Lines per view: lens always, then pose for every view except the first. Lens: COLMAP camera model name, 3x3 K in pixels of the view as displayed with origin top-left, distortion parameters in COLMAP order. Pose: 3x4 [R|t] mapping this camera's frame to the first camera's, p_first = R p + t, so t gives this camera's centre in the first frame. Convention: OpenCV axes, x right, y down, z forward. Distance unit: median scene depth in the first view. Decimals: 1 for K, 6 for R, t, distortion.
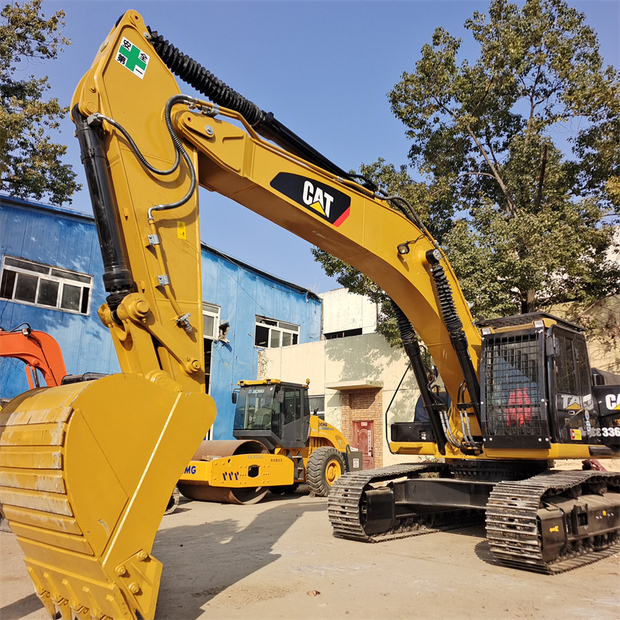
lens RADIAL K [[551.6, 0, 320.0], [0, 551.6, 312.3], [0, 0, 1]] dist [0.038718, -0.003348]
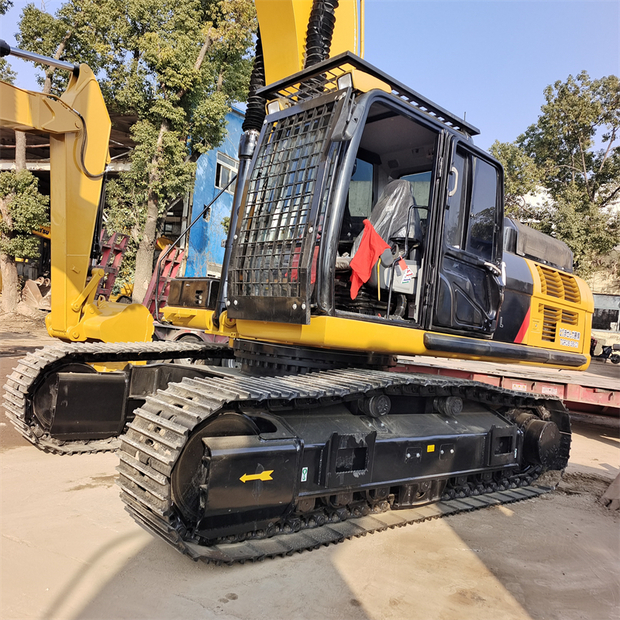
lens RADIAL K [[551.6, 0, 320.0], [0, 551.6, 312.3], [0, 0, 1]] dist [0.038718, -0.003348]
pose [[0.993700, 0.097953, -0.054460, 0.391735], [-0.085781, 0.977462, 0.192898, 0.118997], [0.072127, -0.187011, 0.979706, 0.444979]]
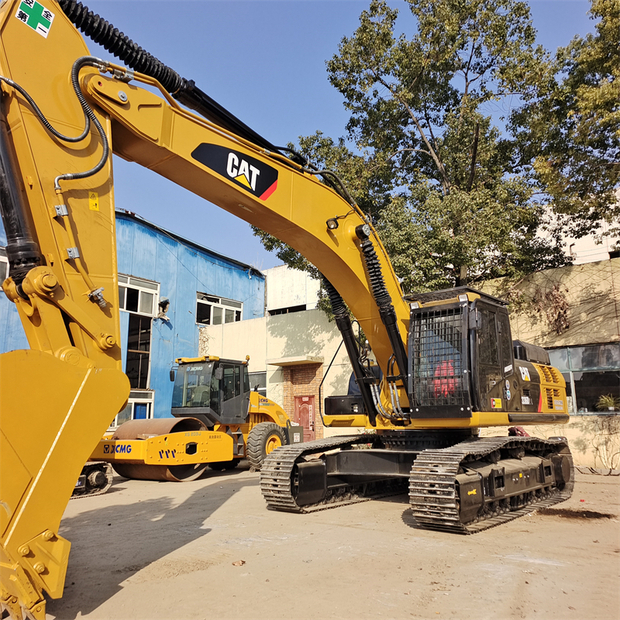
lens RADIAL K [[551.6, 0, 320.0], [0, 551.6, 312.3], [0, 0, 1]] dist [0.038718, -0.003348]
pose [[0.995721, -0.007309, 0.092120, 0.031798], [0.003483, 0.999127, 0.041623, 0.003497], [-0.092344, -0.041124, 0.994878, -0.001520]]
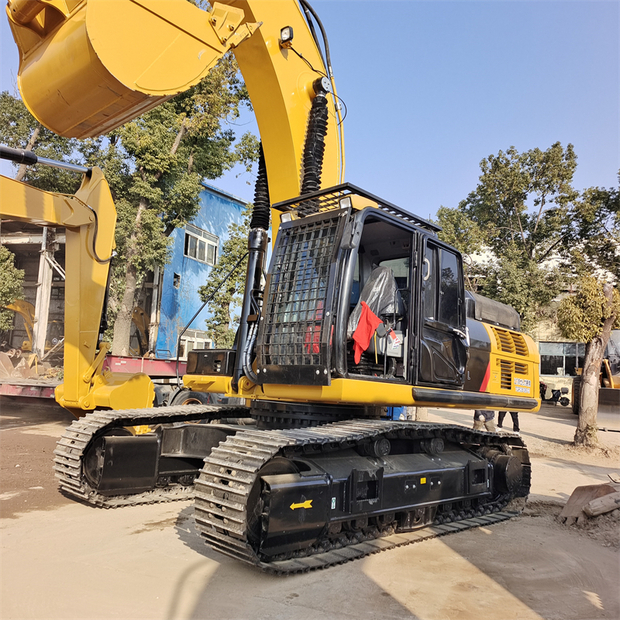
lens RADIAL K [[551.7, 0, 317.7], [0, 551.7, 309.6], [0, 0, 1]] dist [0.018260, 0.019679]
pose [[0.998452, 0.054124, 0.012840, 0.336019], [-0.055006, 0.995026, 0.083053, 0.088418], [-0.008281, -0.083630, 0.996462, 0.308153]]
